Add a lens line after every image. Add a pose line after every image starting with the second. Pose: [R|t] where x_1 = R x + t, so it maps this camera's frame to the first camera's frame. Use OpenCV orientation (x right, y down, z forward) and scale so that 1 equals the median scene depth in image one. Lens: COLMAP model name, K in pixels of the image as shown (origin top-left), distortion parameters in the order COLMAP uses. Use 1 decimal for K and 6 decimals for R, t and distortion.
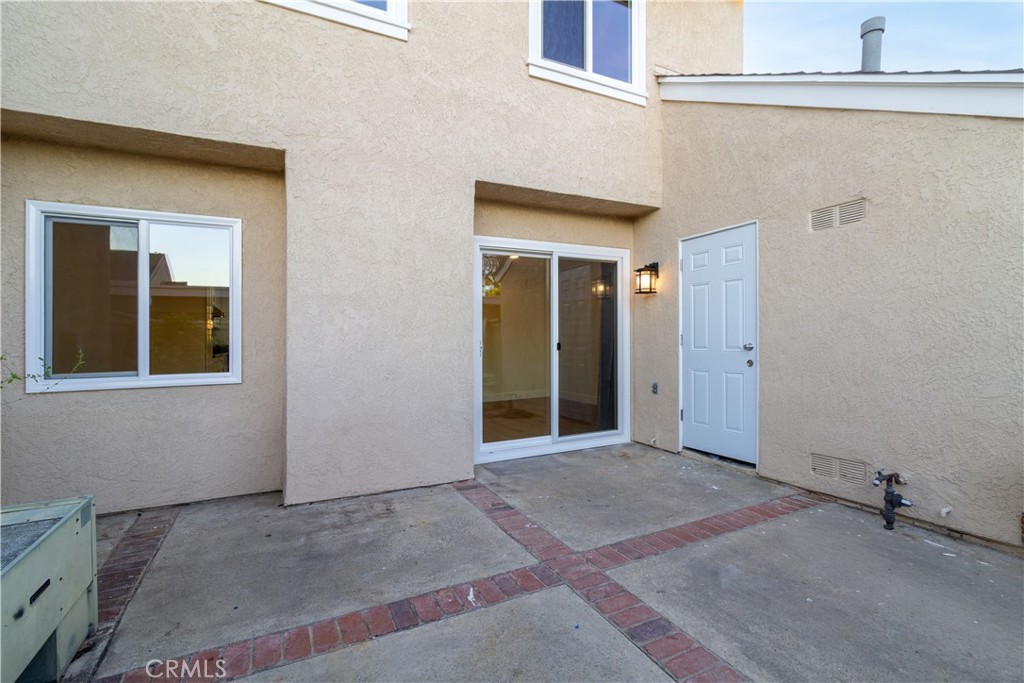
lens RADIAL K [[476.5, 0, 528.1], [0, 476.5, 341.0], [0, 0, 1]] dist [0.000303, 0.000224]
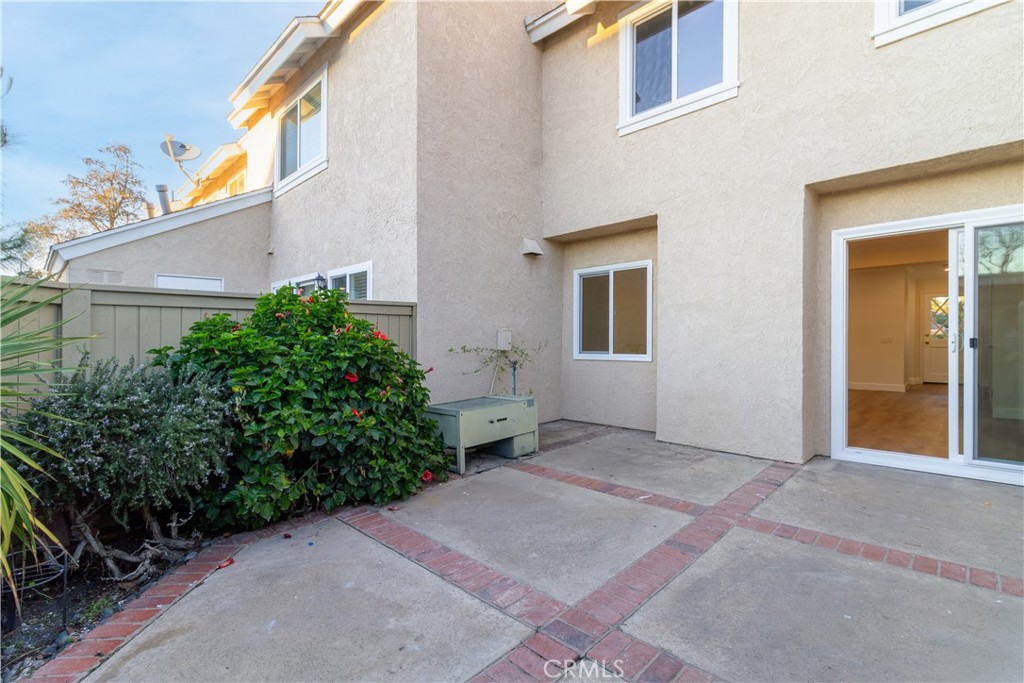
lens RADIAL K [[466.7, 0, 513.6], [0, 466.7, 329.7], [0, 0, 1]] dist [0.001220, 0.000757]
pose [[0.321580, -0.009238, -0.946837, 0.843890], [0.001159, 0.999955, -0.009363, -0.005906], [0.946882, 0.001913, 0.321577, 0.061033]]
